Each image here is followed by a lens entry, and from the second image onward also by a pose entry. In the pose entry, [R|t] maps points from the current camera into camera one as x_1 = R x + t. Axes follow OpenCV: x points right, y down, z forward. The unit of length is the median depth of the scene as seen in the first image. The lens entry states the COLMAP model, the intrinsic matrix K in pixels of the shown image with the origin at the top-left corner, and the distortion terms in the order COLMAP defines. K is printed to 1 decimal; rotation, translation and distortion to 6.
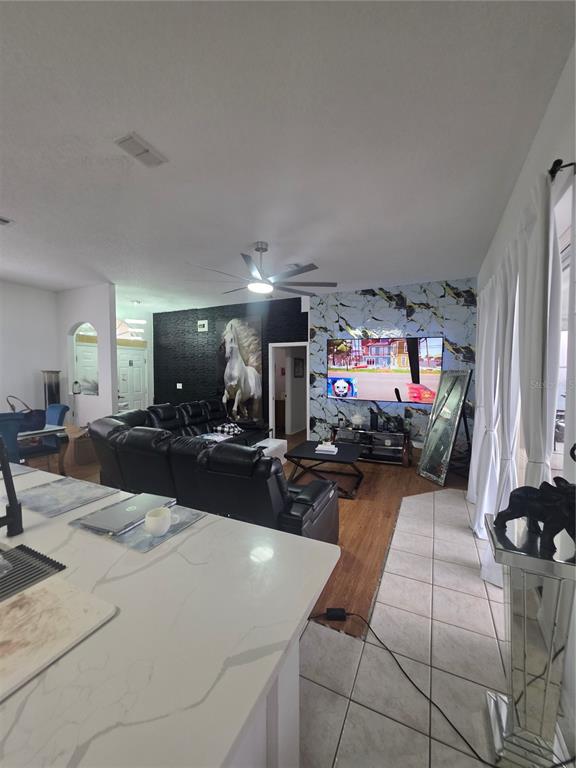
lens RADIAL K [[309.6, 0, 286.2], [0, 309.6, 382.5], [0, 0, 1]] dist [0.002443, -0.000143]
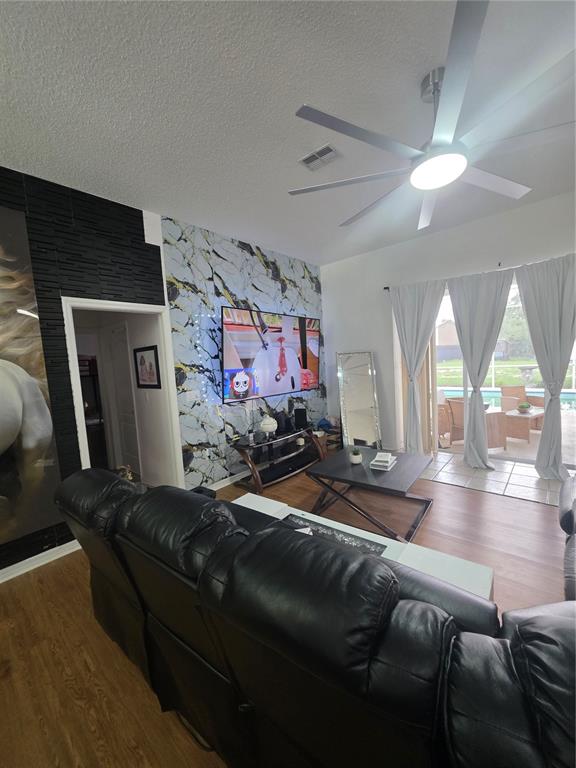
lens RADIAL K [[309.6, 0, 280.6], [0, 309.6, 384.5], [0, 0, 1]] dist [0.002443, -0.000143]
pose [[0.257068, -0.099736, 0.961233, -0.455380], [0.095484, 0.992415, 0.077436, -0.026362], [-0.961665, 0.071876, 0.264641, 0.798631]]
